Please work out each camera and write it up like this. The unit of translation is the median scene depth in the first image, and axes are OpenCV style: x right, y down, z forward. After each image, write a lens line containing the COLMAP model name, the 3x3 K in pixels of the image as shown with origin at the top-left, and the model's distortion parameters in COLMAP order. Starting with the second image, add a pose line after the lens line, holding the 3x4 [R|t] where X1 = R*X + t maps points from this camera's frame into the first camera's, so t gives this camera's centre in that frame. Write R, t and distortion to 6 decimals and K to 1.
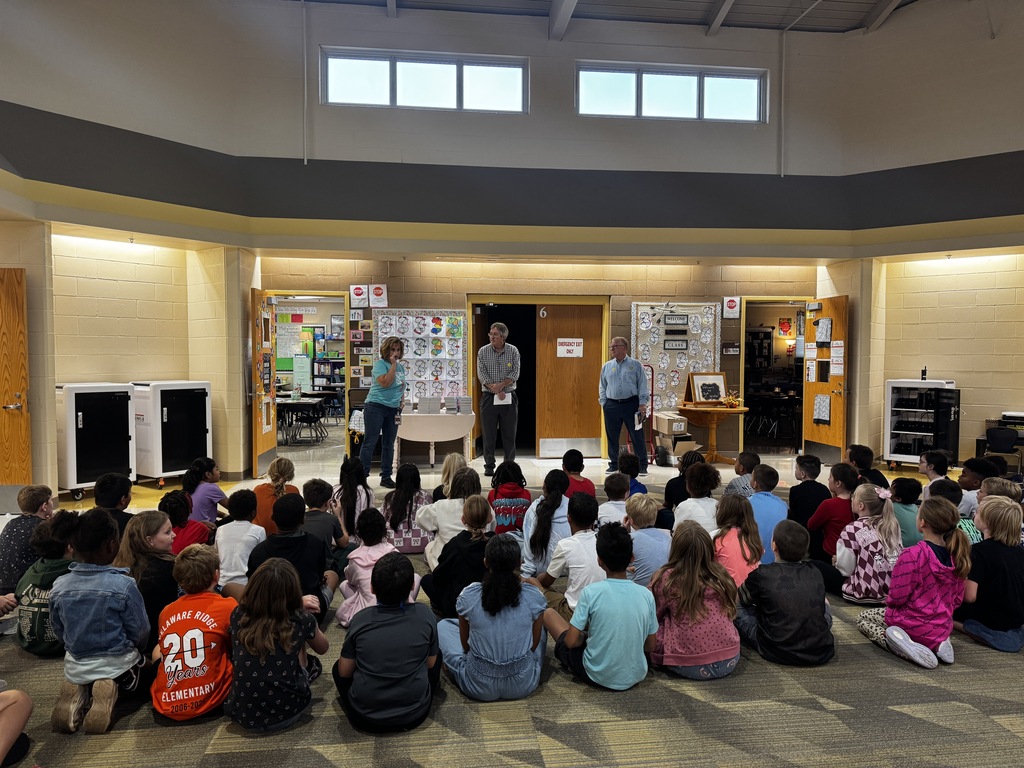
lens RADIAL K [[723.5, 0, 512.0], [0, 723.5, 384.0], [0, 0, 1]] dist [0.140319, -0.217673]
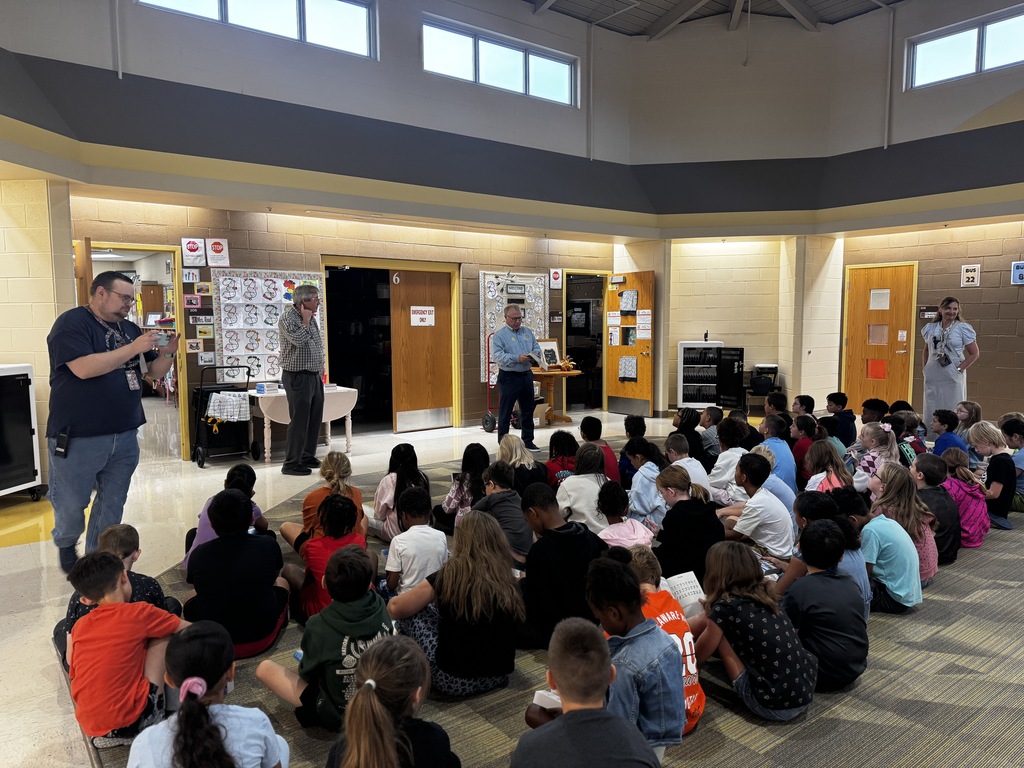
lens RADIAL K [[723.5, 0, 512.0], [0, 723.5, 384.0], [0, 0, 1]] dist [0.140319, -0.217673]
pose [[0.856166, -0.052042, 0.514074, -0.325841], [0.029334, 0.998206, 0.052199, -0.006882], [-0.515868, -0.029611, 0.856156, 0.110787]]
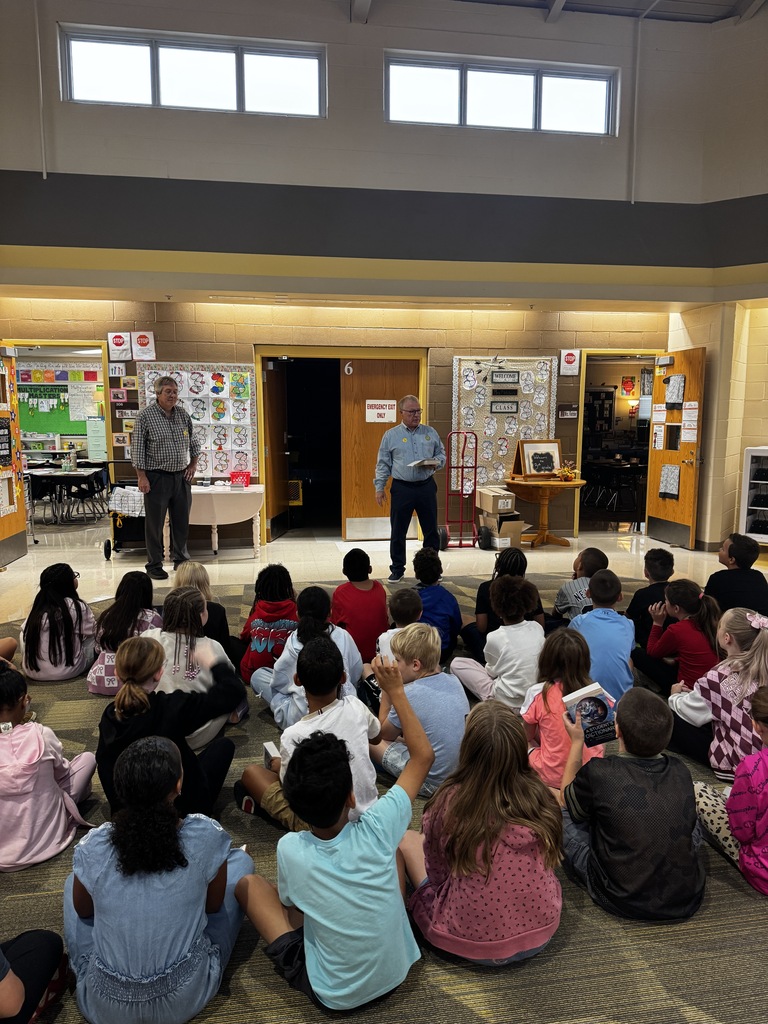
lens RADIAL K [[718.7, 0, 384.0], [0, 718.7, 512.0], [0, 0, 1]] dist [0.099018, -0.110740]
pose [[0.999274, -0.006738, 0.037506, 0.052376], [0.003258, 0.995744, 0.092100, -0.010032], [-0.037967, -0.091911, 0.995043, 0.156121]]
